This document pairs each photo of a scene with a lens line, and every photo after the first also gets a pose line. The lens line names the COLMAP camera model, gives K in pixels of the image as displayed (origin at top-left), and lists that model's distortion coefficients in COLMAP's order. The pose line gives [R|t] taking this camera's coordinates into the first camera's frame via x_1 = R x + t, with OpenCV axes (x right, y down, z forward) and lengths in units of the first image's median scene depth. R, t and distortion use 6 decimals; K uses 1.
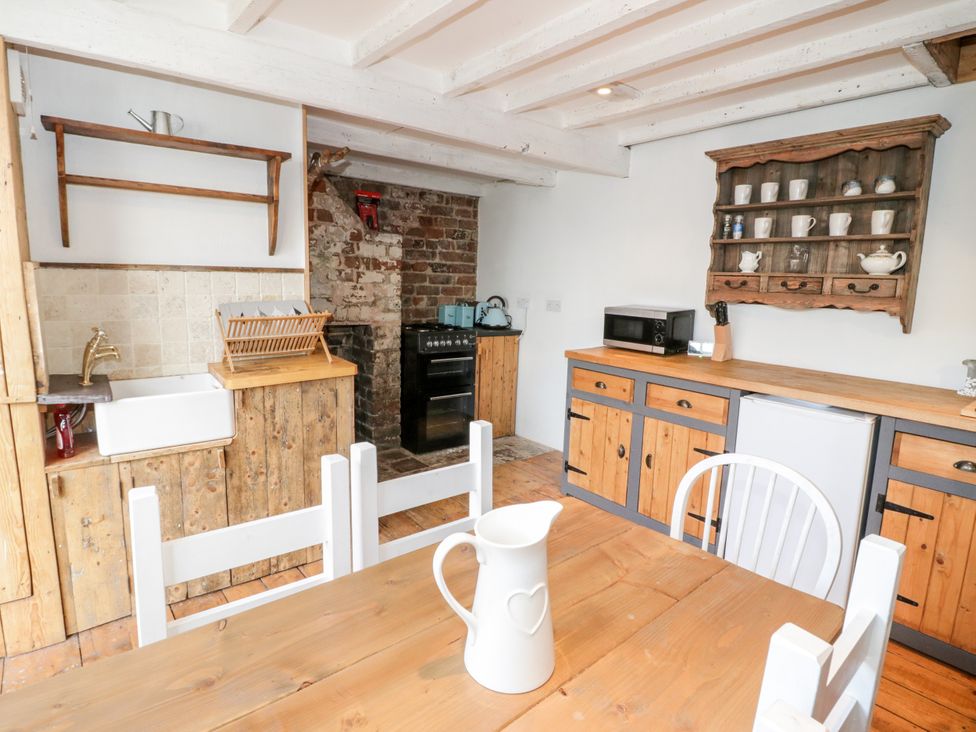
lens RADIAL K [[527.7, 0, 492.6], [0, 527.7, 355.5], [0, 0, 1]] dist [-0.001201, -0.012139]
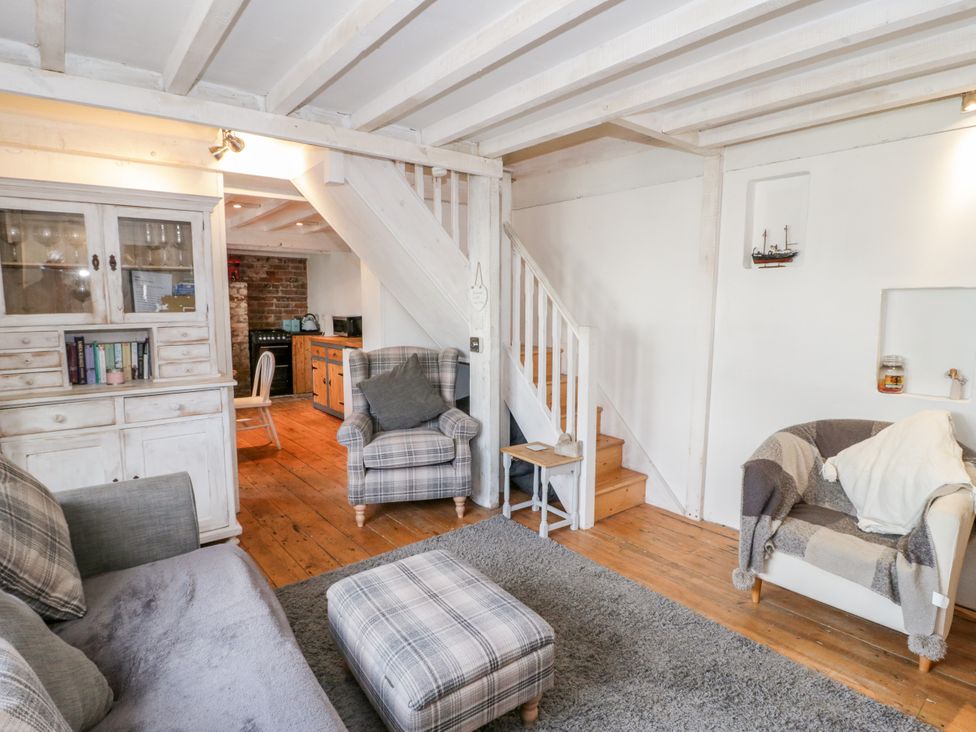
lens RADIAL K [[527.7, 0, 492.6], [0, 527.7, 355.5], [0, 0, 1]] dist [-0.001201, -0.012139]
pose [[0.999672, -0.025185, -0.004666, 0.707815], [0.024924, 0.998468, -0.049403, 0.150106], [0.005903, 0.049271, 0.998768, -0.879413]]
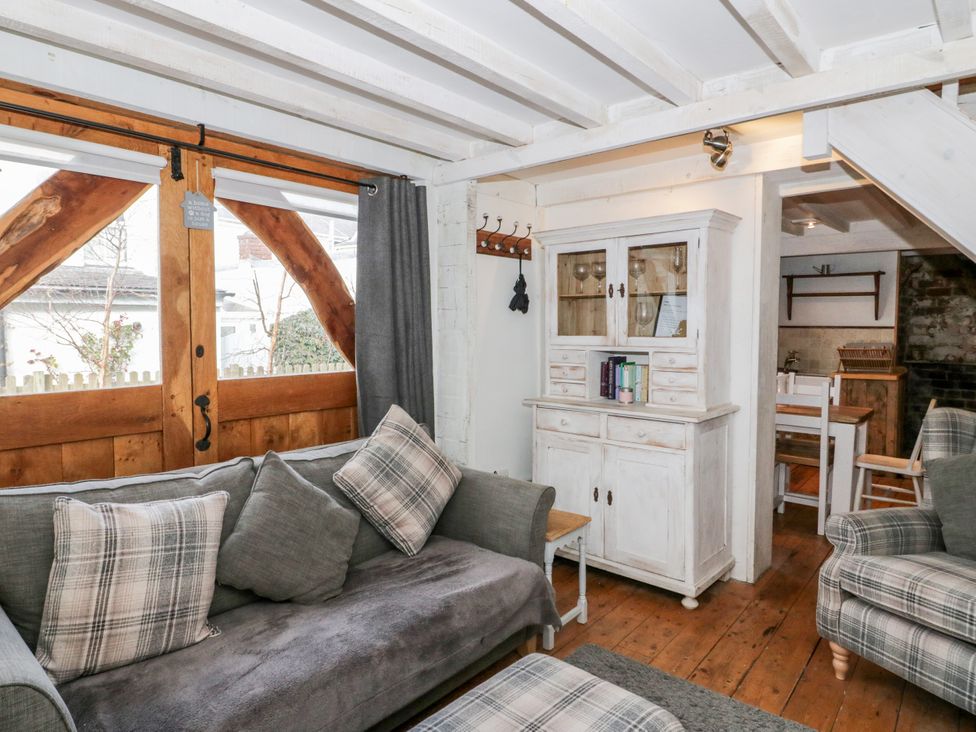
lens RADIAL K [[615.6, 0, 485.9], [0, 615.6, 354.3], [0, 0, 1]] dist [-0.002565, -0.004459]
pose [[0.179505, 0.023383, -0.983479, 1.027973], [-0.147045, 0.989124, -0.003321, 0.104560], [0.972705, 0.145212, 0.180992, -0.541236]]
